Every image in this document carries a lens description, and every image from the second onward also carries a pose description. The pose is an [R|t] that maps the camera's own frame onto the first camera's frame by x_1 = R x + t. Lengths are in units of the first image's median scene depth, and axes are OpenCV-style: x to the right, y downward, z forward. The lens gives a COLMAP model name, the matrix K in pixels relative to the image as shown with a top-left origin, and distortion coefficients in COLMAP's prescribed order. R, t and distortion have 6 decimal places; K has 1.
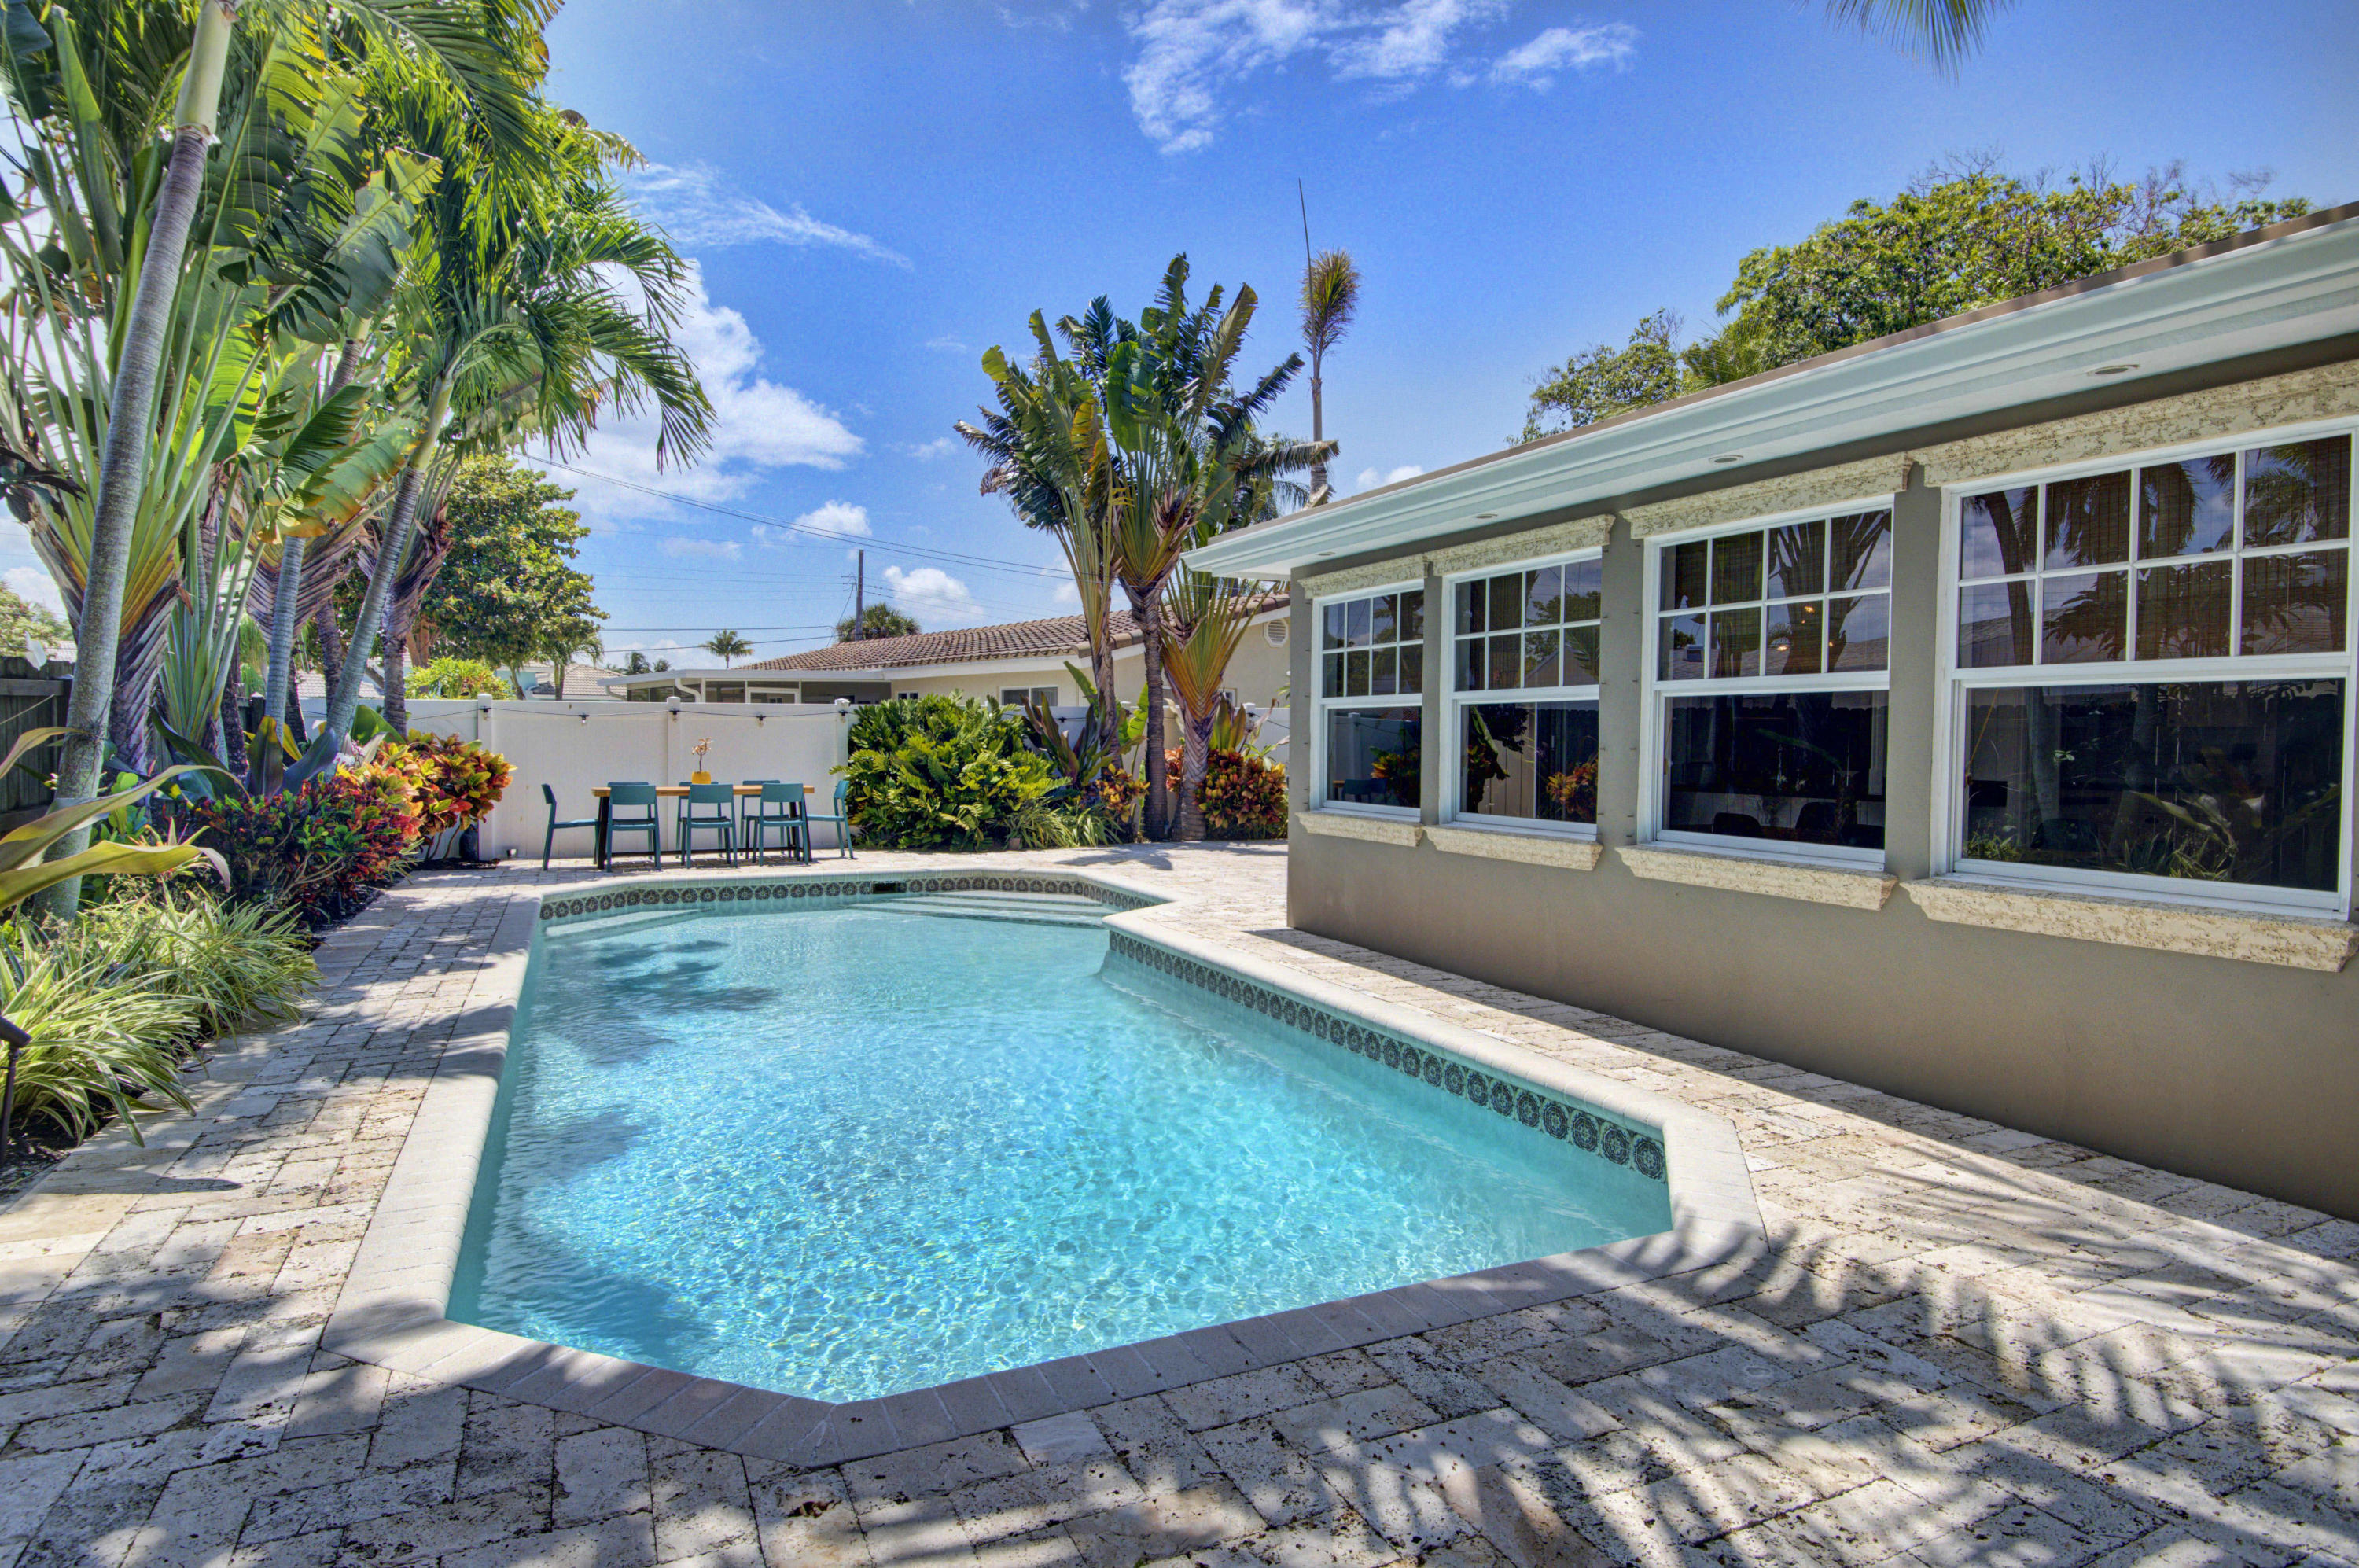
lens RADIAL K [[1262.5, 0, 1179.5], [0, 1262.5, 784.0], [0, 0, 1]] dist [0.004908, -0.000219]
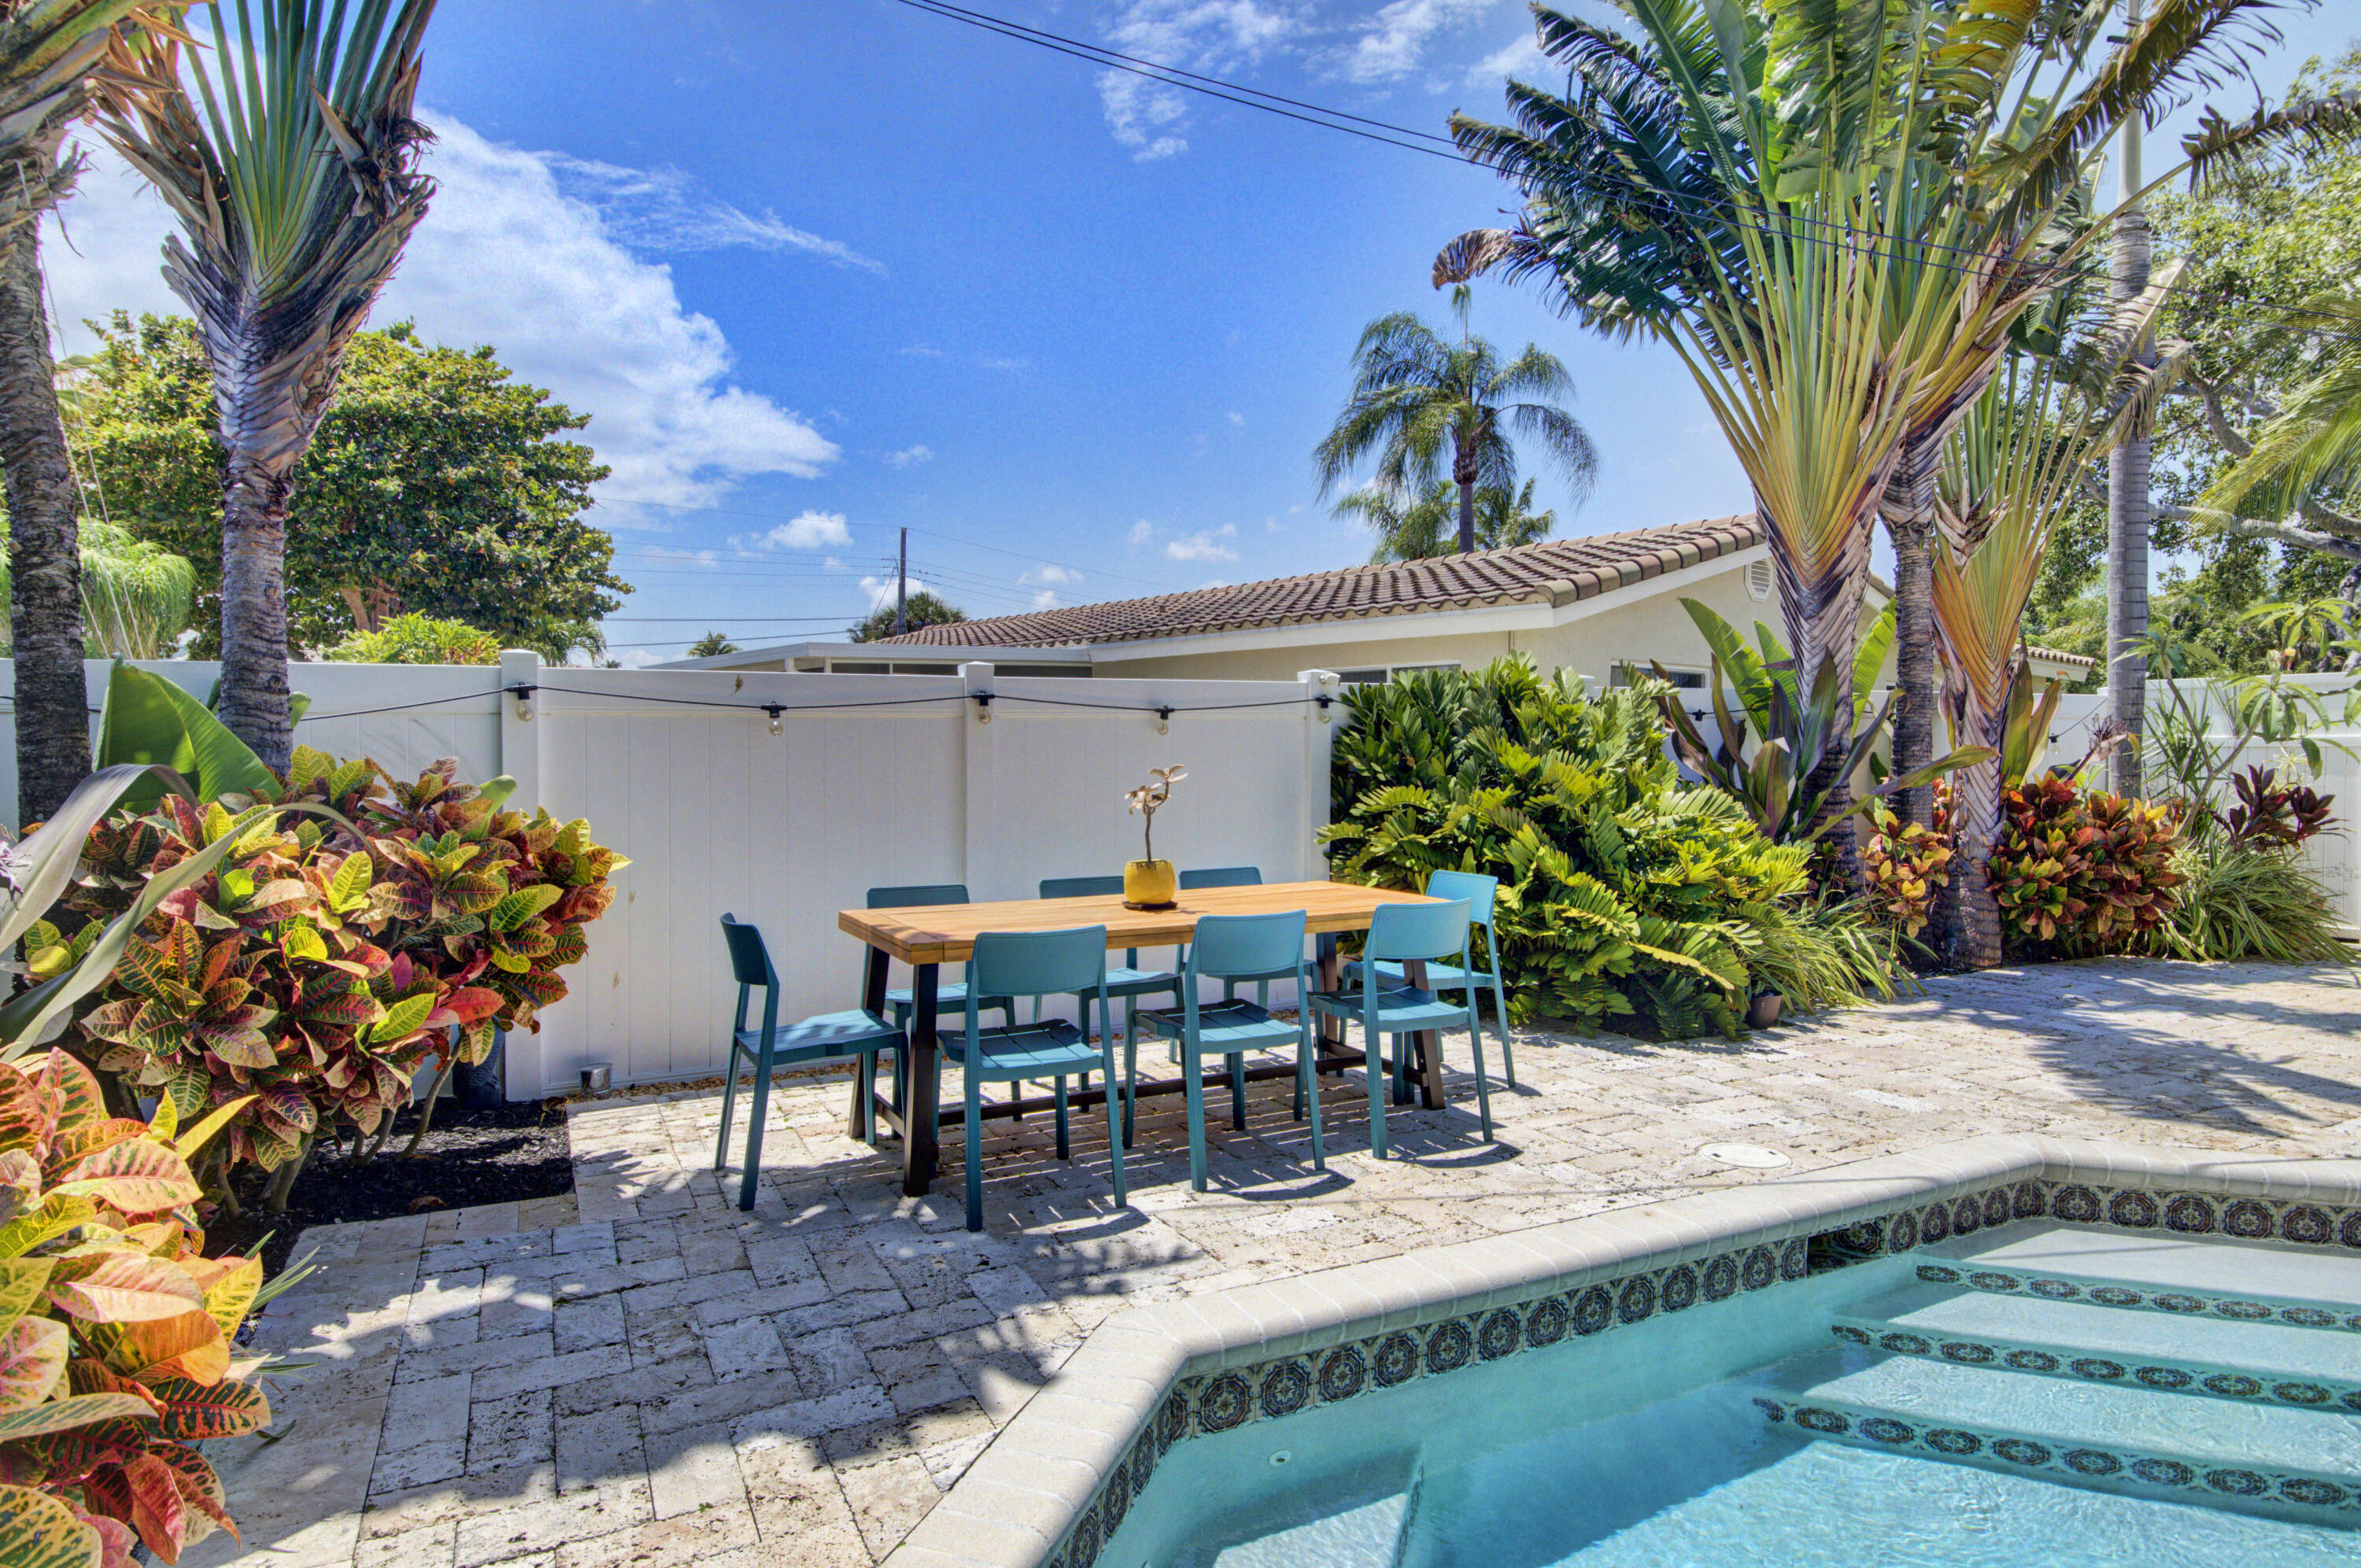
lens RADIAL K [[1263.3, 0, 1180.5], [0, 1263.3, 784.0], [0, 0, 1]] dist [0.004908, -0.000219]
pose [[0.999768, -0.006985, 0.020354, -0.311854], [0.007115, 0.999955, -0.006336, -0.024002], [-0.020309, 0.006479, 0.999773, 0.536734]]
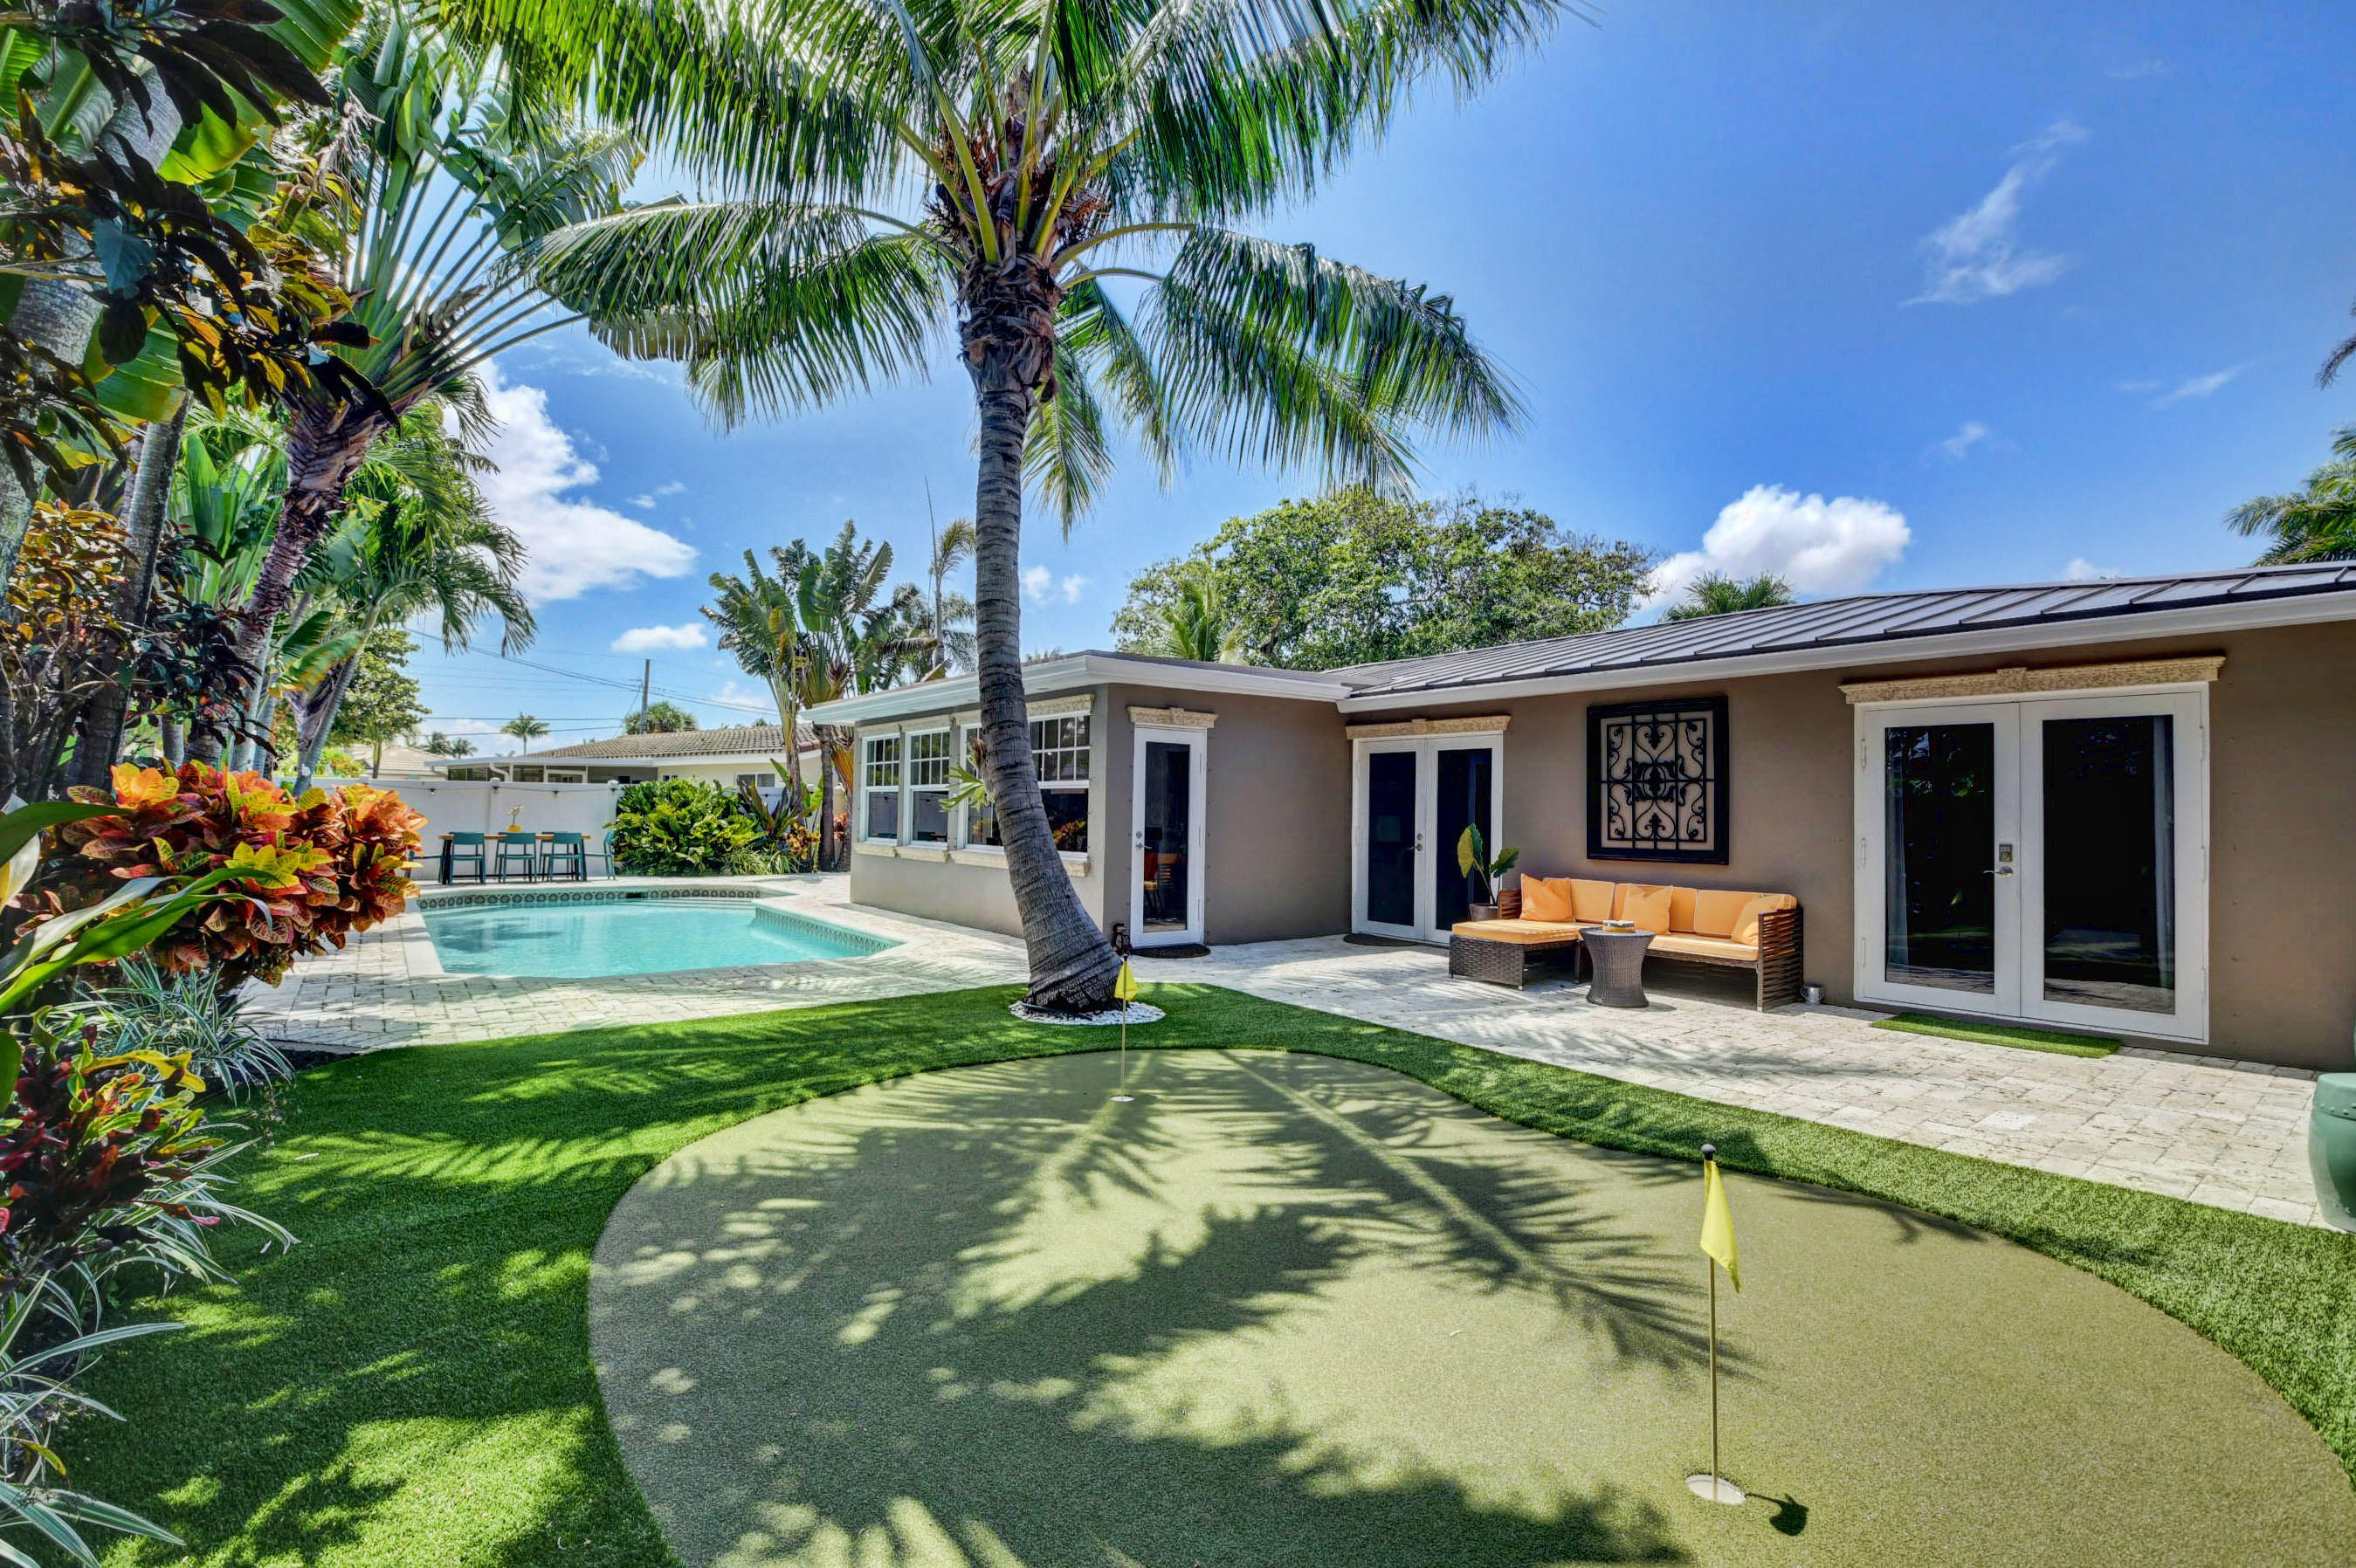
lens RADIAL K [[1000.3, 0, 1172.5], [0, 1000.3, 778.4], [0, 0, 1]] dist [-0.021647, -0.000193]
pose [[0.971879, 0.016136, 0.234927, 0.112382], [0.000375, 0.997542, -0.070068, 0.015925], [-0.235480, 0.068186, 0.969484, -0.344116]]
